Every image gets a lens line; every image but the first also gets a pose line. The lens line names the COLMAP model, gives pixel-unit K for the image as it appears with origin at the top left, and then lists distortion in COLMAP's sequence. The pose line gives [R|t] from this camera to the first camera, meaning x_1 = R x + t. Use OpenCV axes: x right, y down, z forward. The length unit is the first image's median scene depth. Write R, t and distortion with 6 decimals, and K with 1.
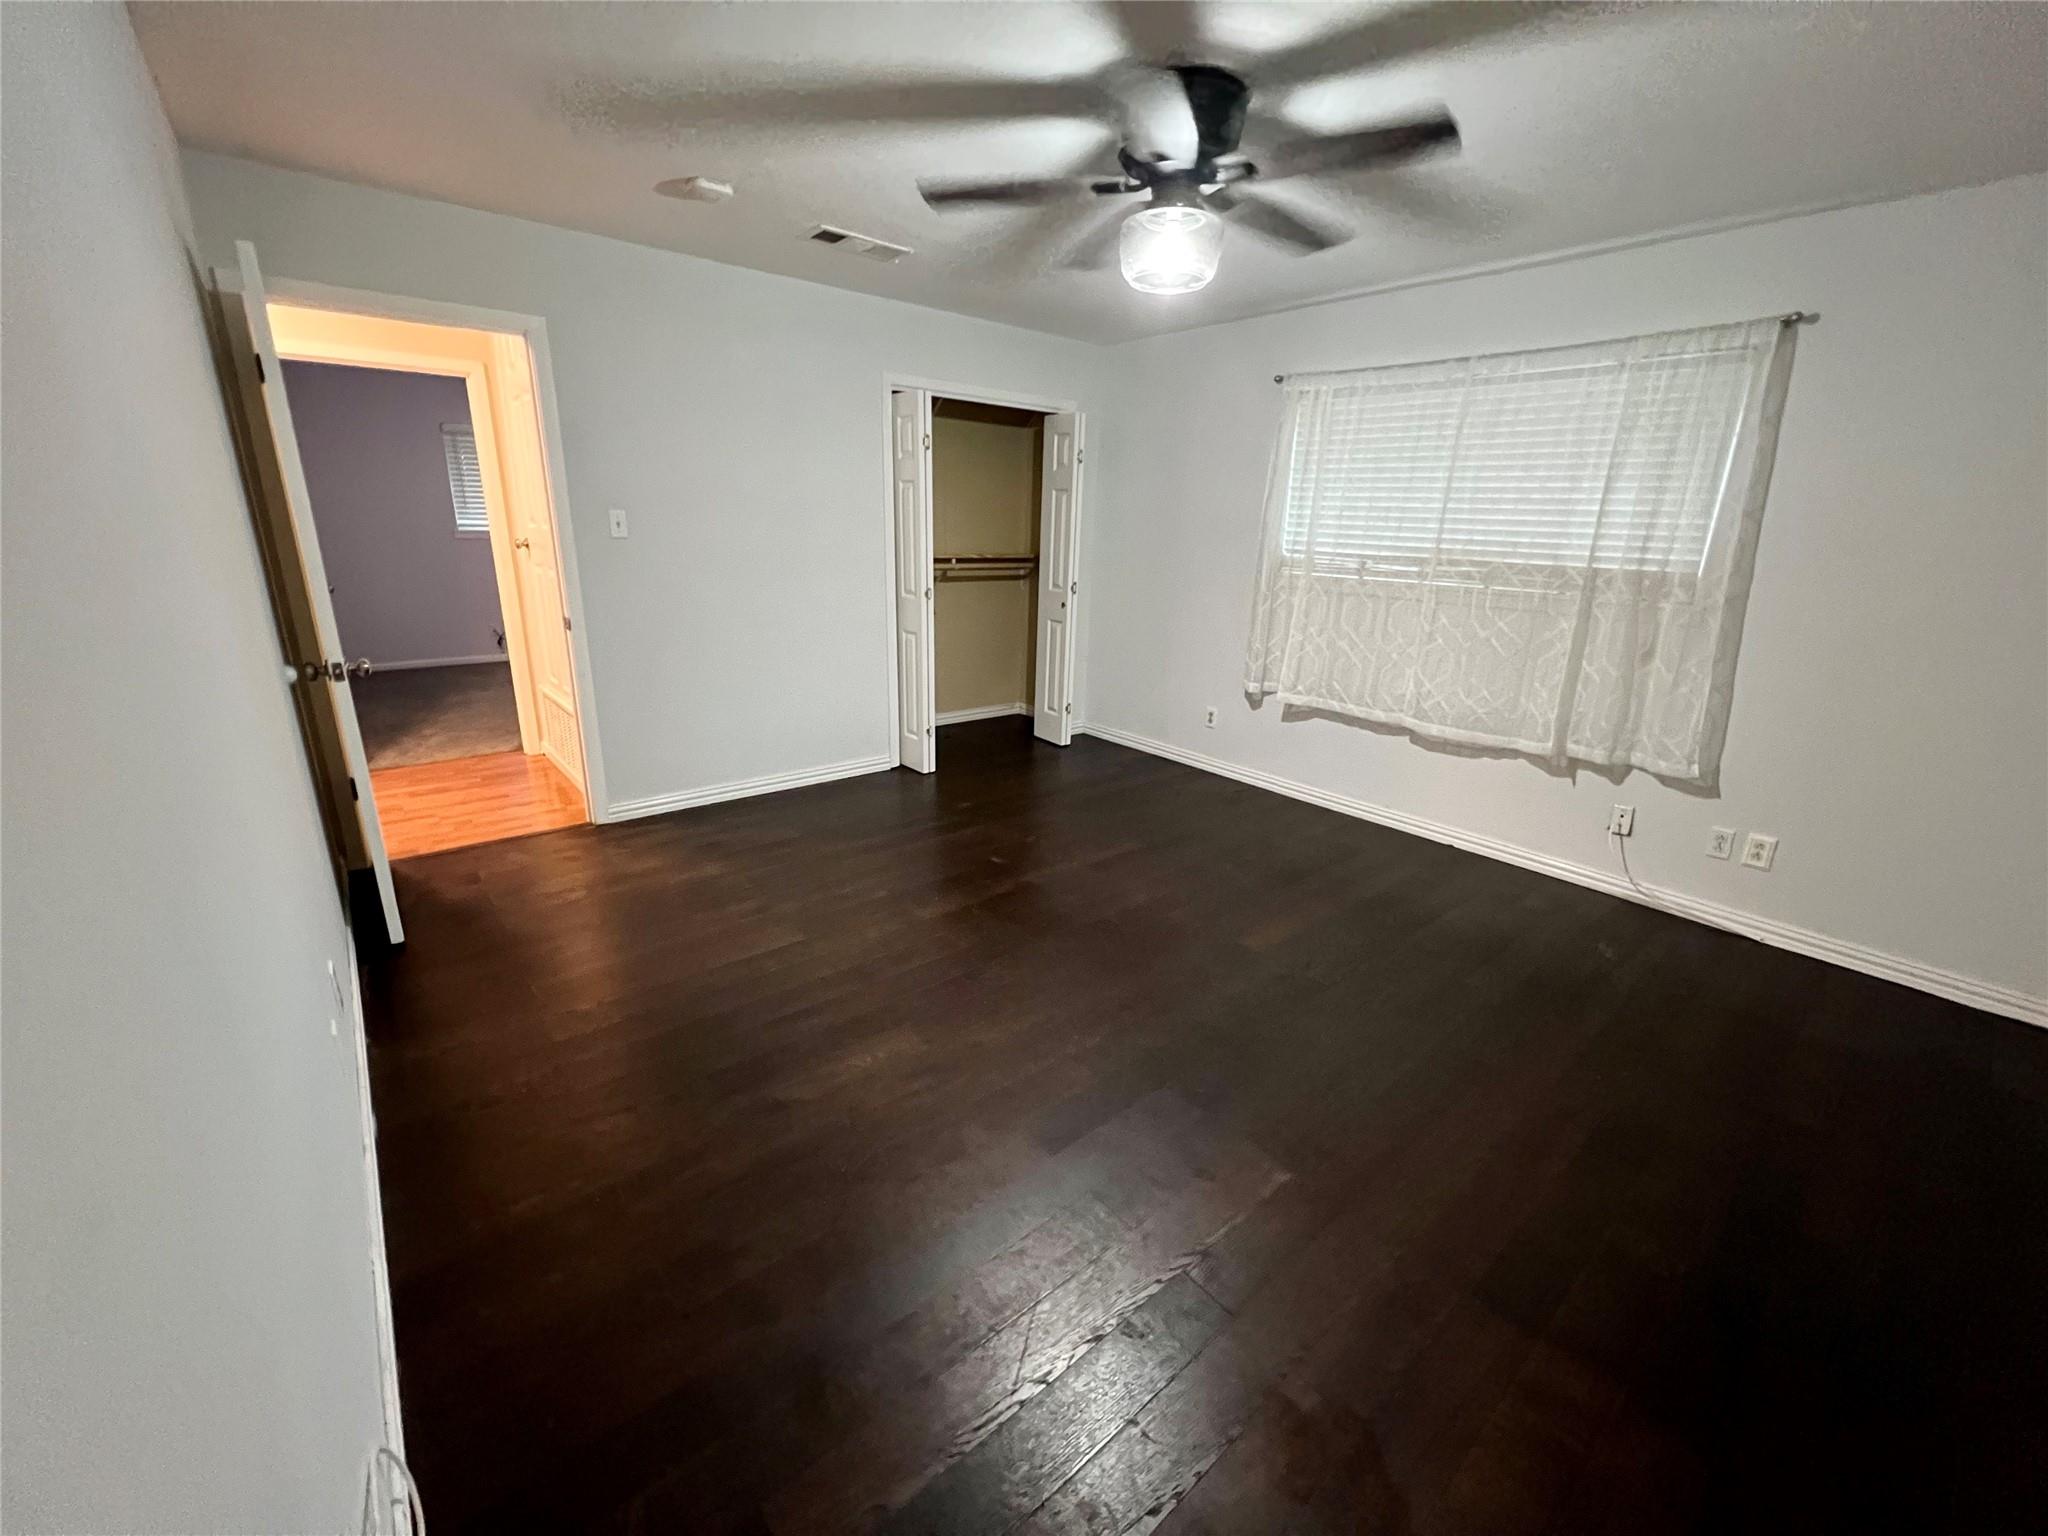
lens RADIAL K [[811.6, 0, 1022.7], [0, 811.6, 761.0], [0, 0, 1]] dist [-0.000790, 0.000322]
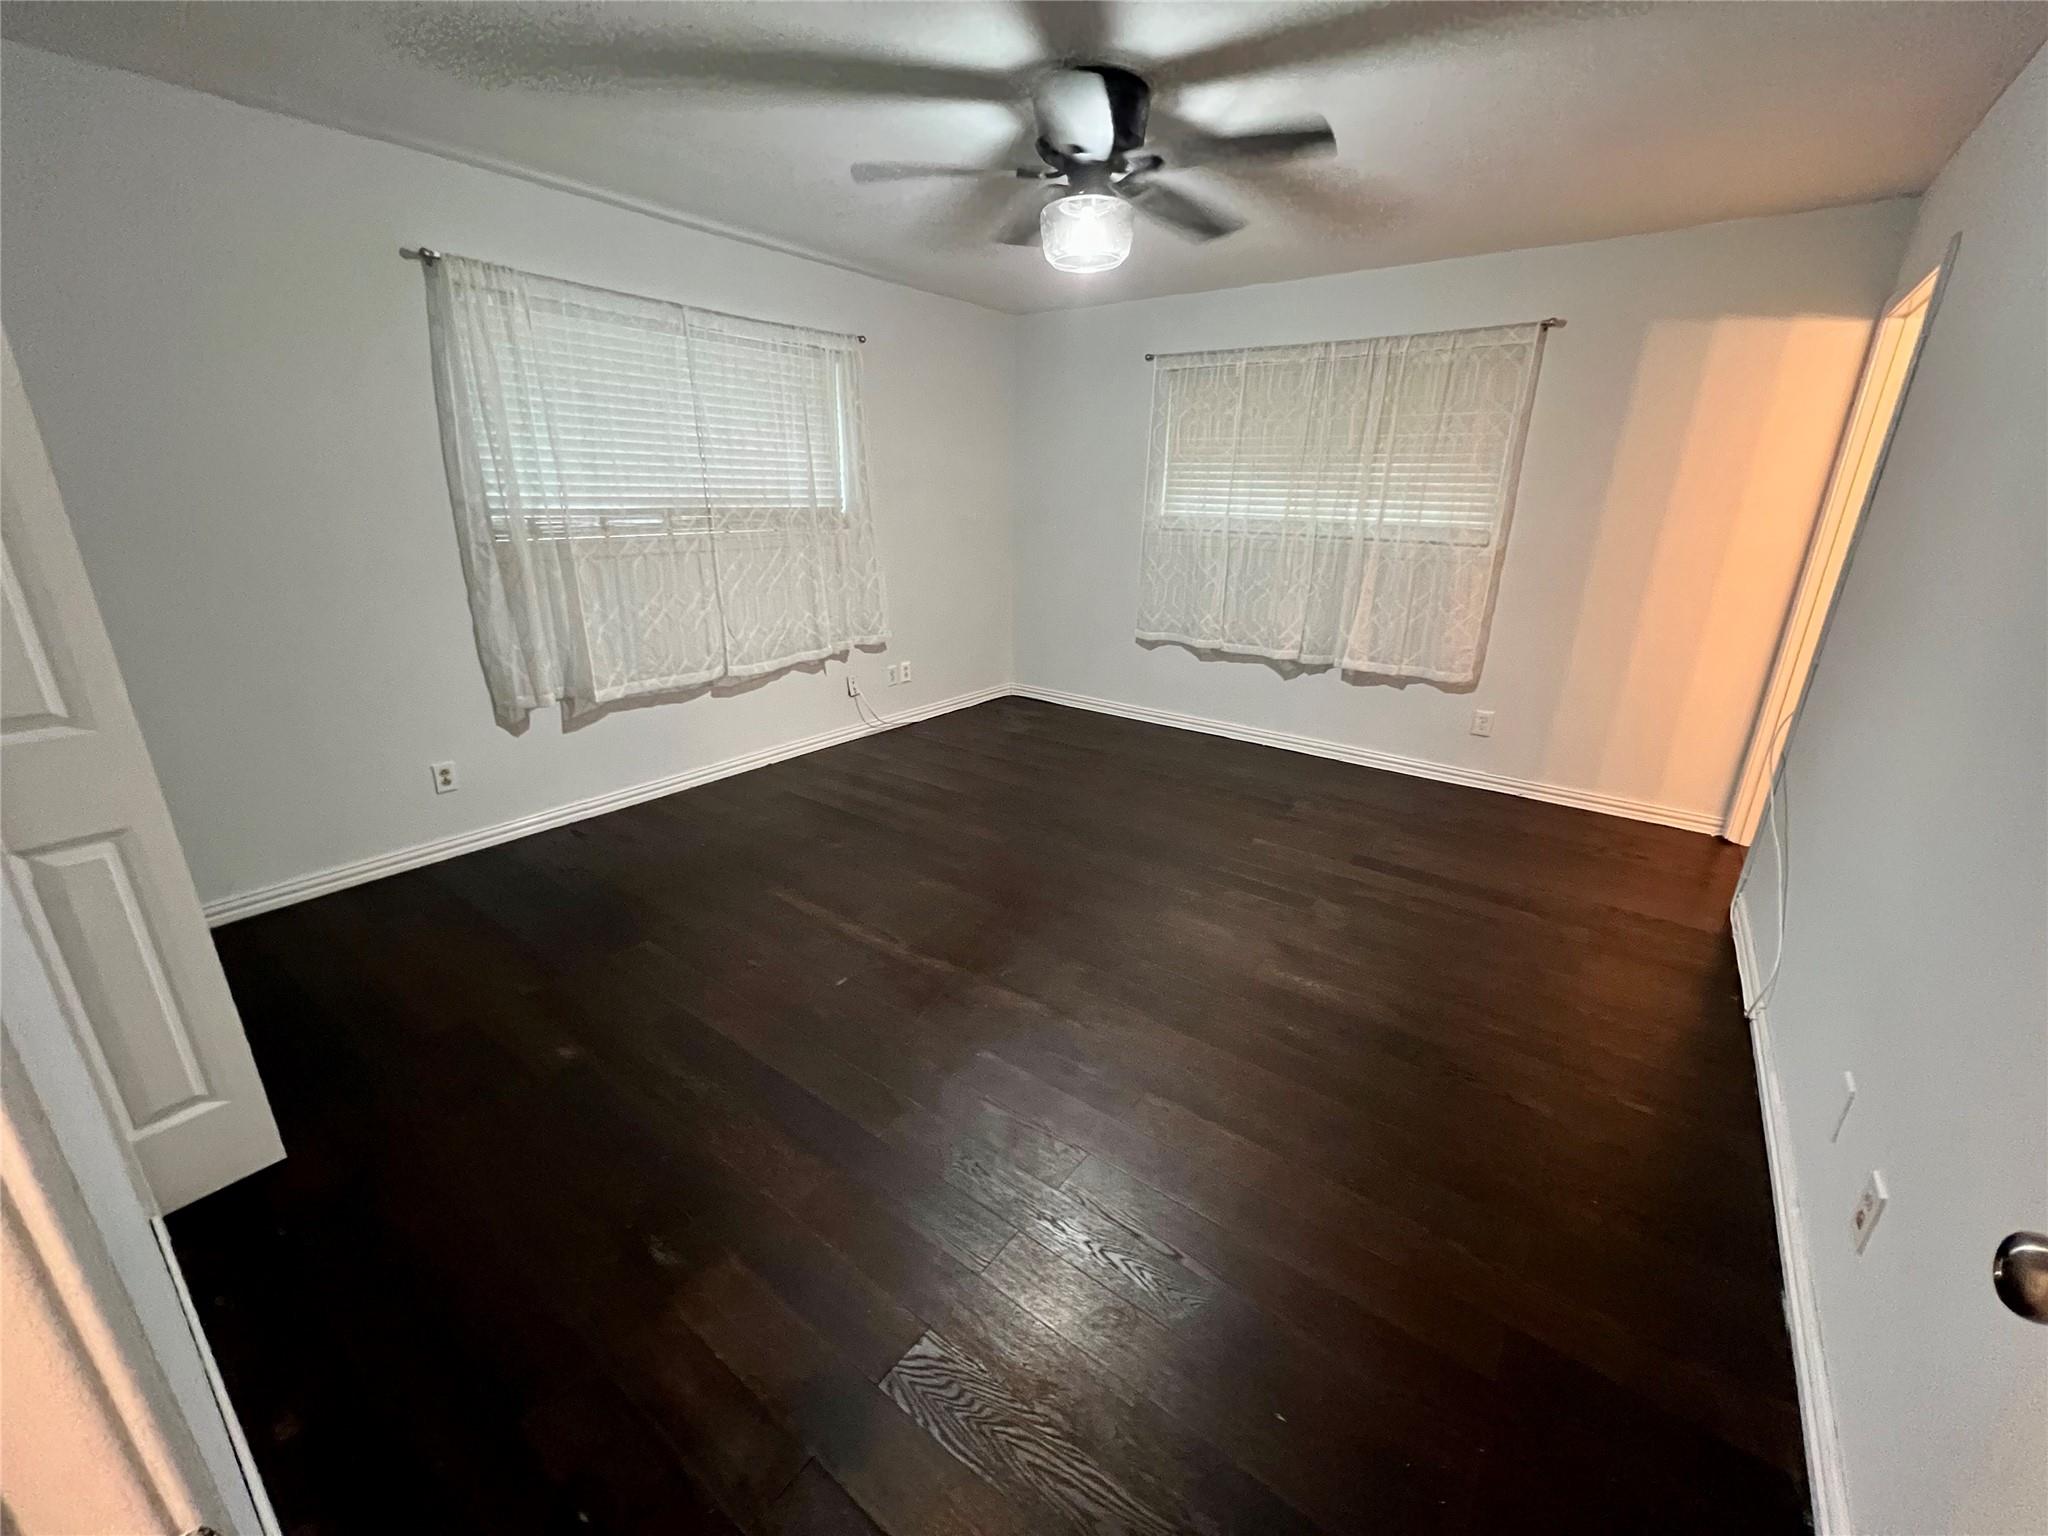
lens RADIAL K [[817.9, 0, 1011.6], [0, 817.9, 762.2], [0, 0, 1]] dist [-0.003671, 0.001092]
pose [[-0.209787, -0.338644, 0.917229, -0.600387], [0.264944, 0.883318, 0.386721, -0.257116], [-0.941166, 0.324144, -0.095587, 0.822401]]
